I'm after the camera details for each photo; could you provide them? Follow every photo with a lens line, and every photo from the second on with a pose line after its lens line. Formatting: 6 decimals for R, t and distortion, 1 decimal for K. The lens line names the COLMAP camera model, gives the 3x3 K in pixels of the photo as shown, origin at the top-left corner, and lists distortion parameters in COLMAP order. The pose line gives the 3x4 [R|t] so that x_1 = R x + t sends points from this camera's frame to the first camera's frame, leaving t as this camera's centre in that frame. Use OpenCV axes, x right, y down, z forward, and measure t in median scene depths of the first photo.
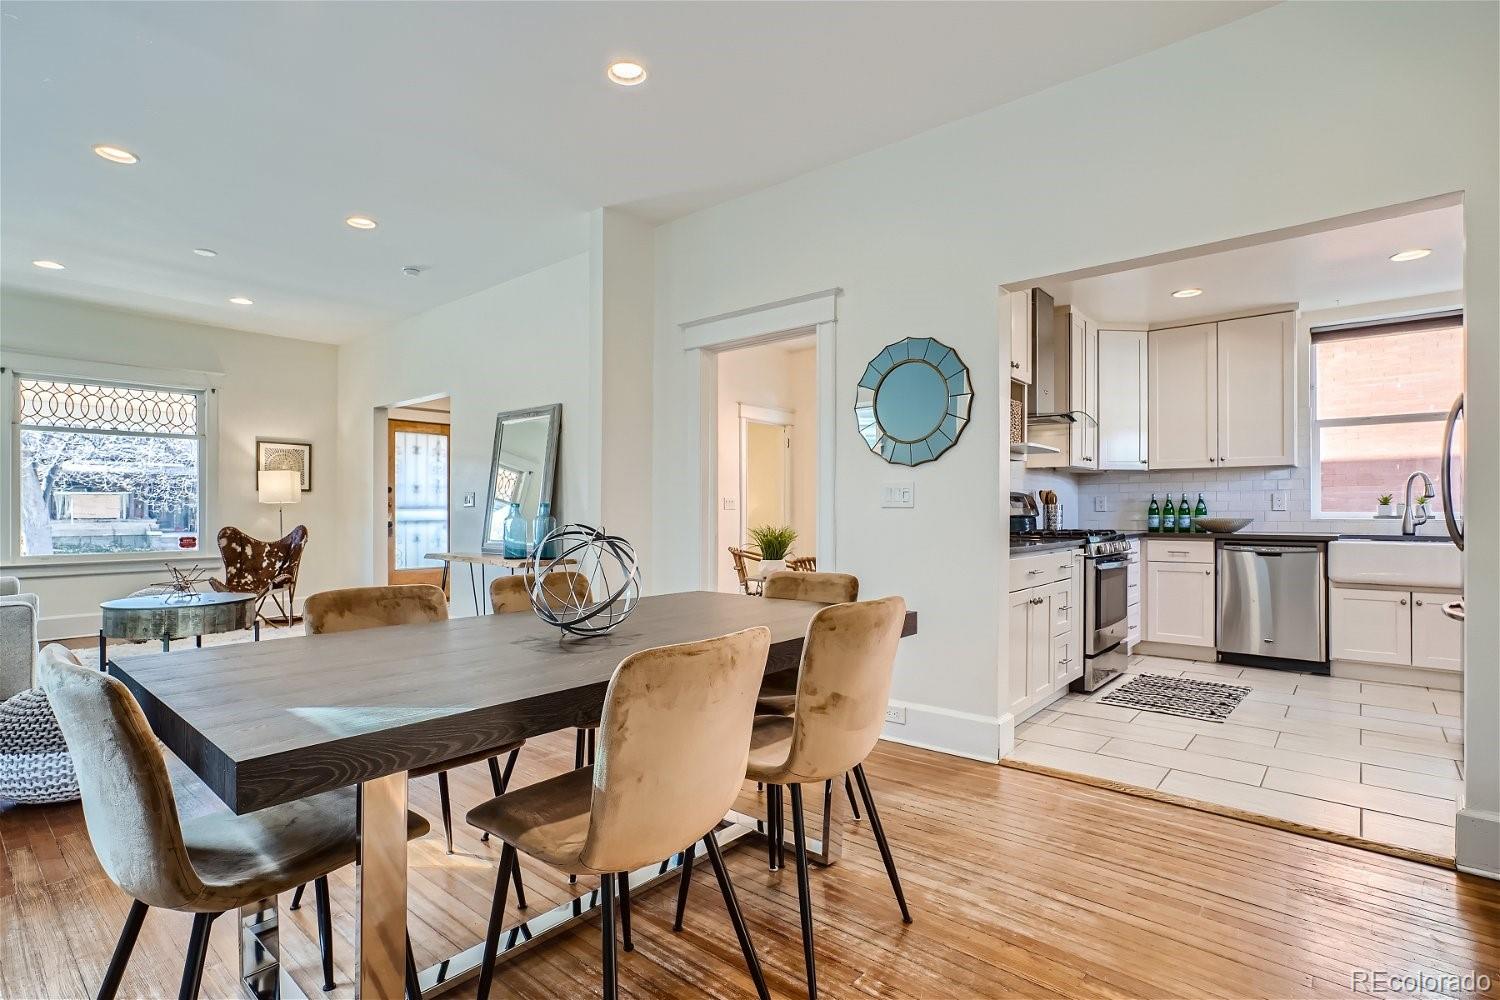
lens RADIAL K [[726.3, 0, 740.1], [0, 726.3, 508.6], [0, 0, 1]] dist [-0.022150, 0.004136]
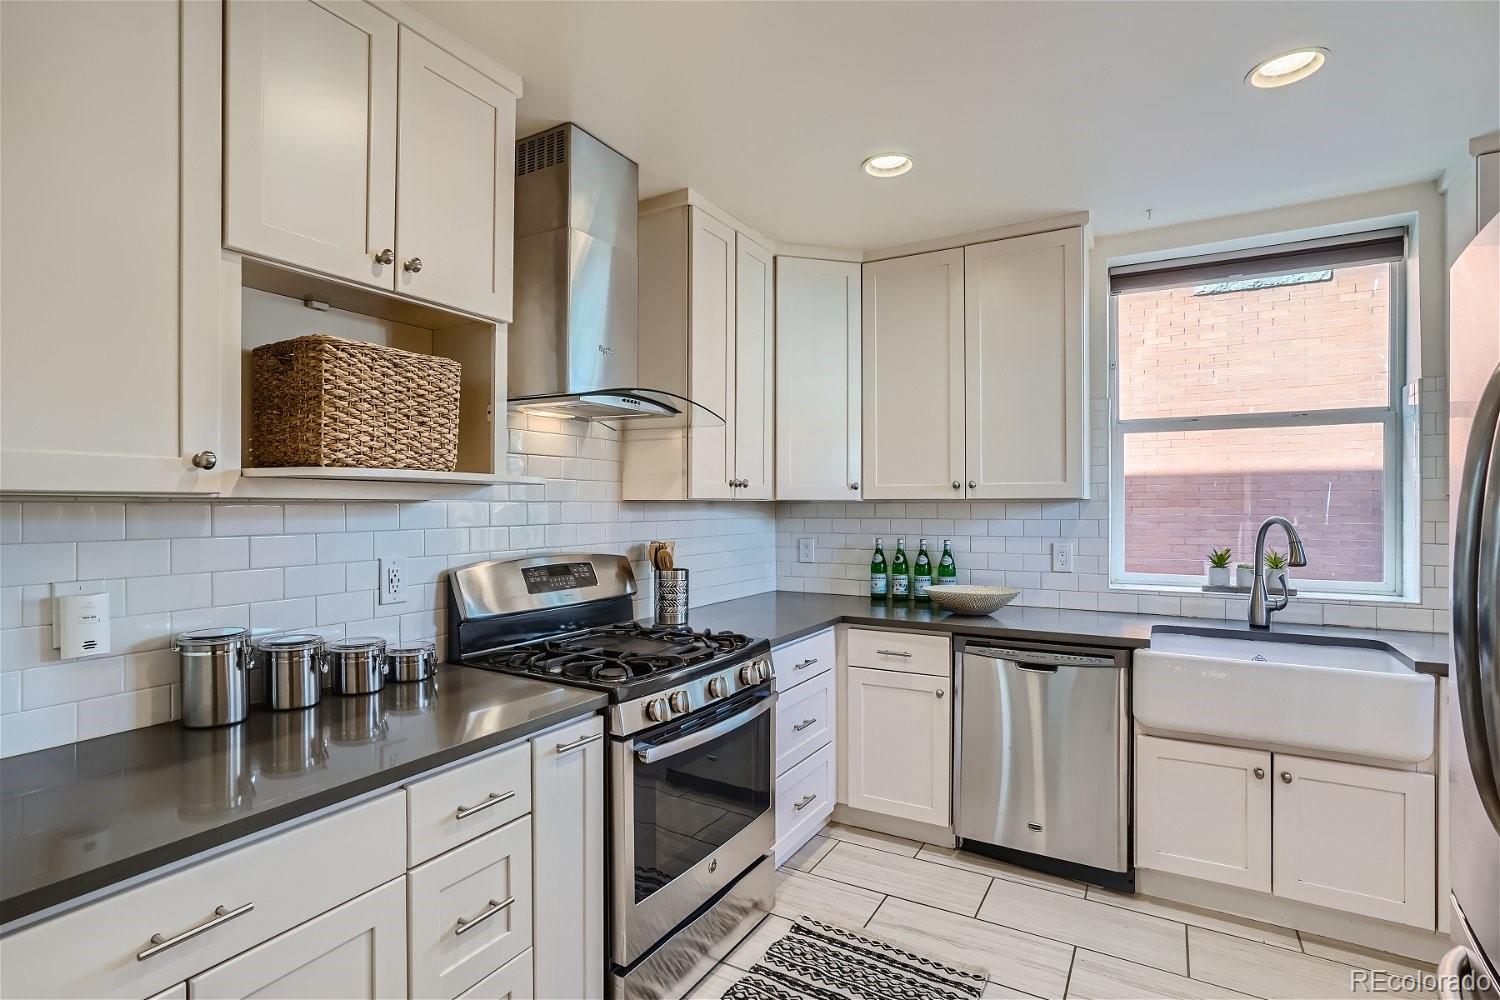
lens RADIAL K [[726.3, 0, 756.2], [0, 726.3, 500.4], [0, 0, 1]] dist [-0.022150, 0.004136]
pose [[0.980803, 0.003666, 0.194968, 0.403710], [-0.003330, 0.999992, -0.002048, -0.057385], [-0.194974, 0.001359, 0.980807, 0.483915]]
